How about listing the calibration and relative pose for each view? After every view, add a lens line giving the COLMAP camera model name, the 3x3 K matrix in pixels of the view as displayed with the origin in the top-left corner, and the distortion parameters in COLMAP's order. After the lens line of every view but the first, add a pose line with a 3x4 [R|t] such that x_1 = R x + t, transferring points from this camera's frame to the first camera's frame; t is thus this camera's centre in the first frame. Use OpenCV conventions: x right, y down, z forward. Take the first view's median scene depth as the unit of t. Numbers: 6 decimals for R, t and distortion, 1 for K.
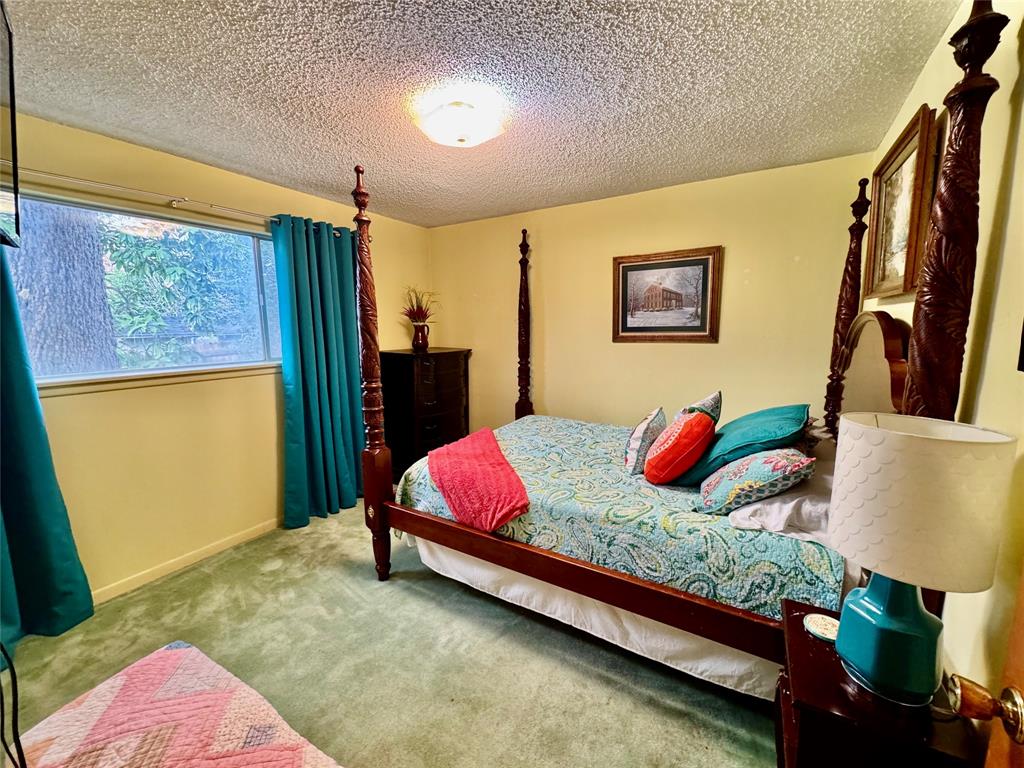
lens RADIAL K [[408.1, 0, 514.1], [0, 408.1, 387.9], [0, 0, 1]] dist [-0.000061, -0.000222]
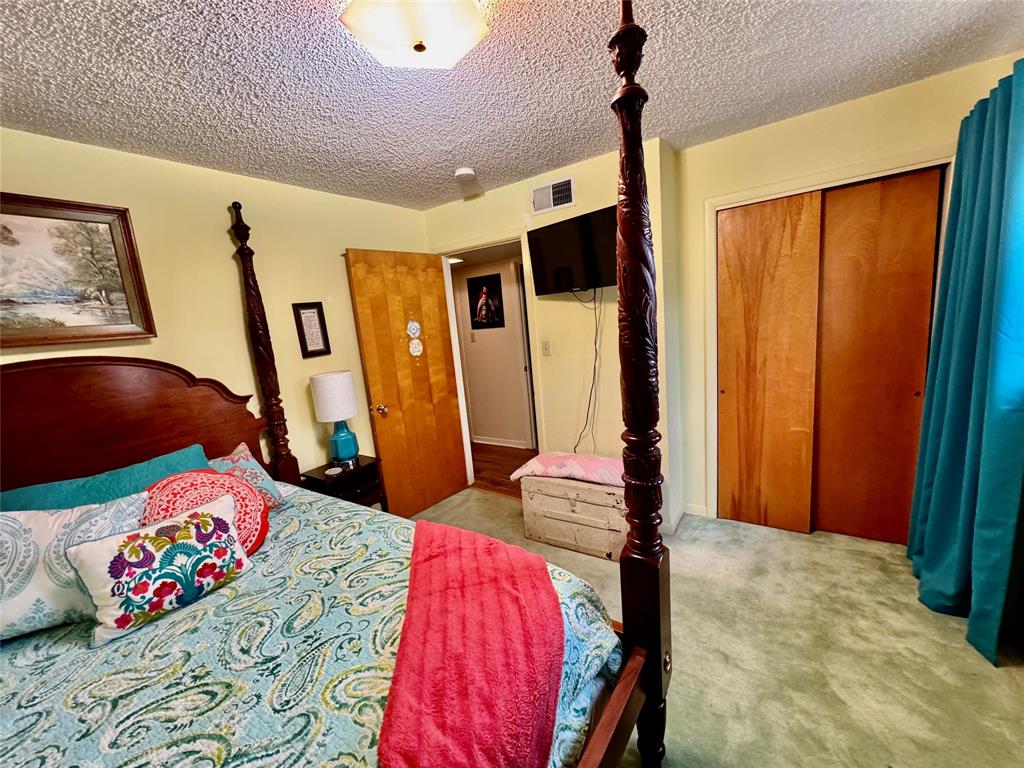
lens RADIAL K [[408.1, 0, 514.1], [0, 408.1, 387.9], [0, 0, 1]] dist [-0.000061, -0.000222]
pose [[-0.993885, 0.088063, 0.066616, -0.216654], [0.104459, 0.945406, 0.308699, -0.230005], [-0.035794, 0.313770, -0.948824, 1.406822]]
